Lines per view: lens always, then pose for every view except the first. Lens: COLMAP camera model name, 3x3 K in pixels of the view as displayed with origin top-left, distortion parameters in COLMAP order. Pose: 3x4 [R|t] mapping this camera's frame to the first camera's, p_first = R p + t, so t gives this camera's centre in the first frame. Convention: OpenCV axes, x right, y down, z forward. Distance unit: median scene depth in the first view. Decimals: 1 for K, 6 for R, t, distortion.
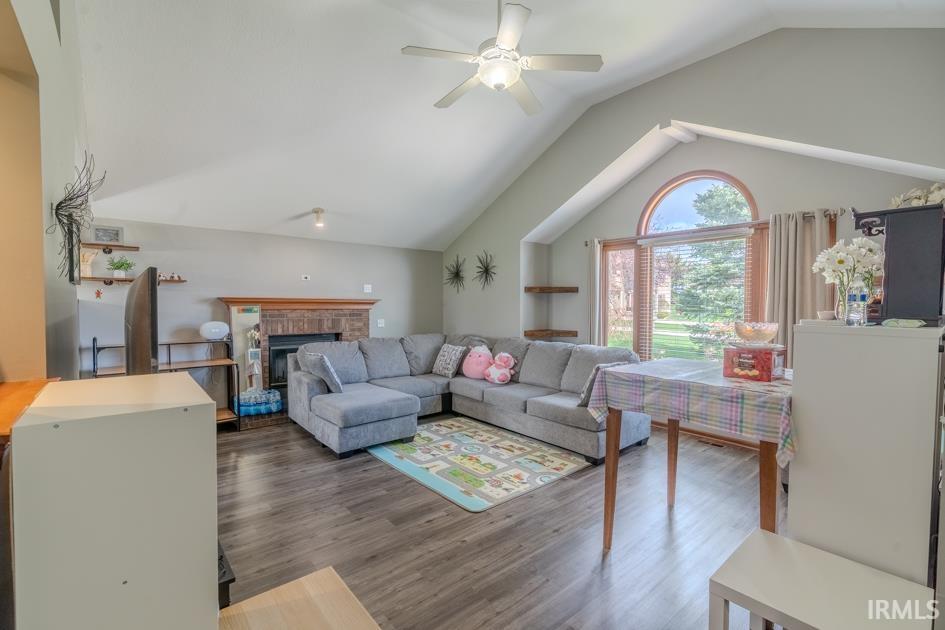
lens RADIAL K [[419.9, 0, 472.5], [0, 419.9, 315.0], [0, 0, 1]] dist [-0.000818, 0.000460]
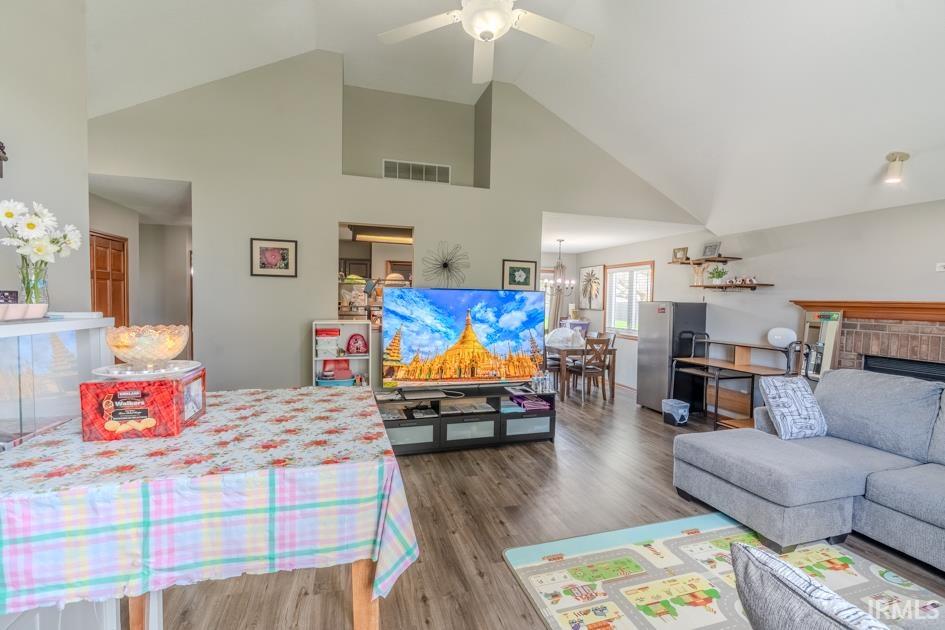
lens RADIAL K [[419.9, 0, 472.5], [0, 419.9, 315.0], [0, 0, 1]] dist [-0.000818, 0.000460]
pose [[-0.389386, 0.015141, -0.920950, 0.598060], [-0.048390, 0.998148, 0.036870, -0.016345], [0.919803, 0.058922, -0.387932, 0.946835]]
